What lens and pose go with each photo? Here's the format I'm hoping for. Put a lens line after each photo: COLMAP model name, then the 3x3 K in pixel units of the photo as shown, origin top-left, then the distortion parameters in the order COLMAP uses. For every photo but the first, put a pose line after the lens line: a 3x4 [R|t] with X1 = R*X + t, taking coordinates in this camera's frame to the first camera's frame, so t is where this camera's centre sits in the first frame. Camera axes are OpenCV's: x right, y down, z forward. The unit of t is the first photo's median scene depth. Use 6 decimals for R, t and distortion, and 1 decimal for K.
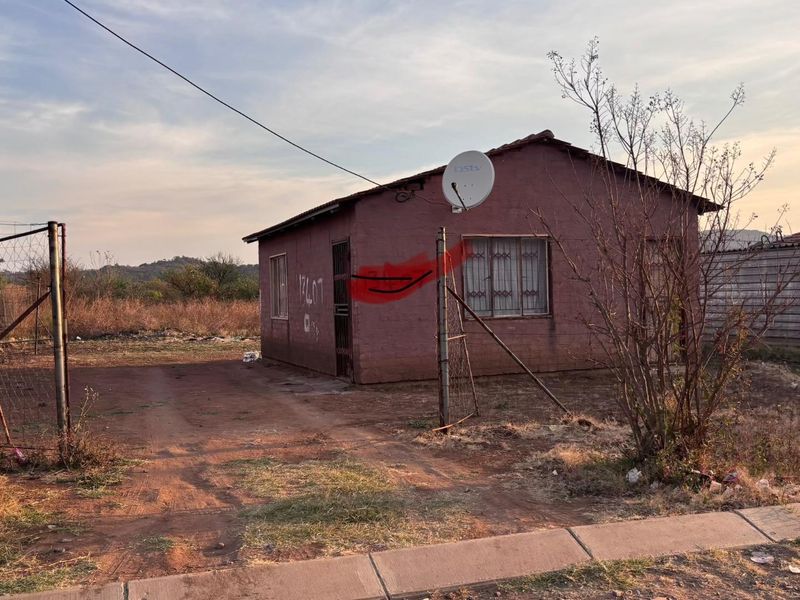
lens RADIAL K [[777.3, 0, 401.7], [0, 777.3, 288.1], [0, 0, 1]] dist [0.036284, 0.000000]
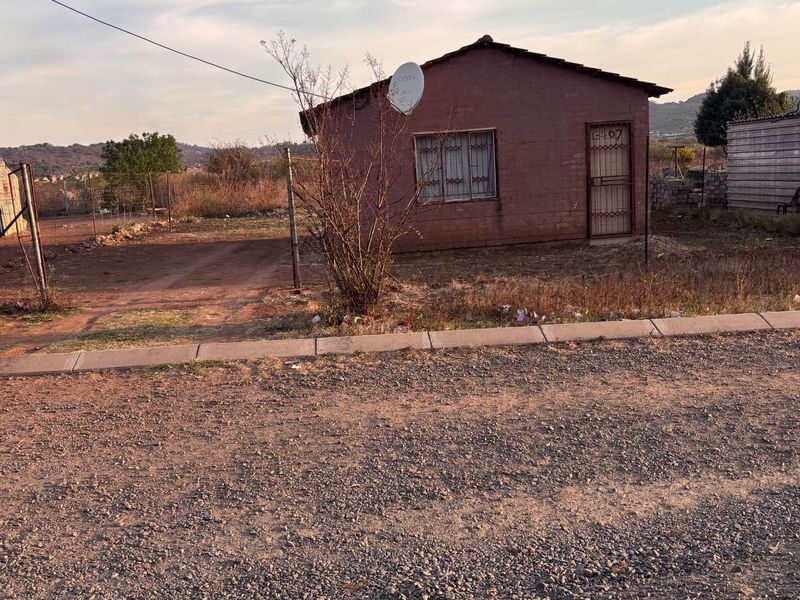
lens RADIAL K [[777.3, 0, 406.3], [0, 777.3, 301.2], [0, 0, 1]] dist [0.036284, 0.000000]
pose [[0.963411, 0.007549, -0.267921, 0.378649], [0.043152, 0.982195, 0.182844, -0.032963], [0.264530, -0.187715, 0.945932, -0.184124]]
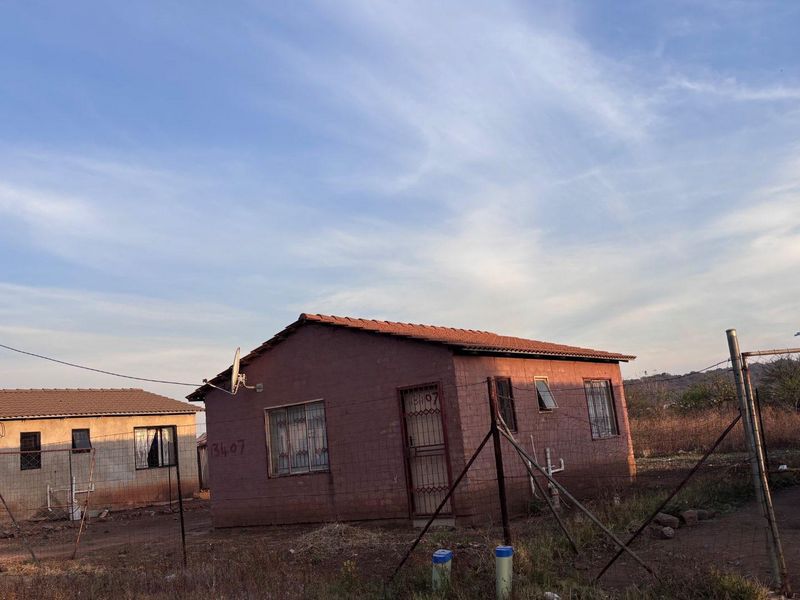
lens RADIAL K [[777.3, 0, 397.4], [0, 777.3, 296.0], [0, 0, 1]] dist [0.036284, 0.000000]
pose [[0.574577, -0.186204, -0.796988, 1.211636], [0.098928, 0.982437, -0.158210, -0.025439], [0.812450, 0.012059, 0.582906, 0.418396]]
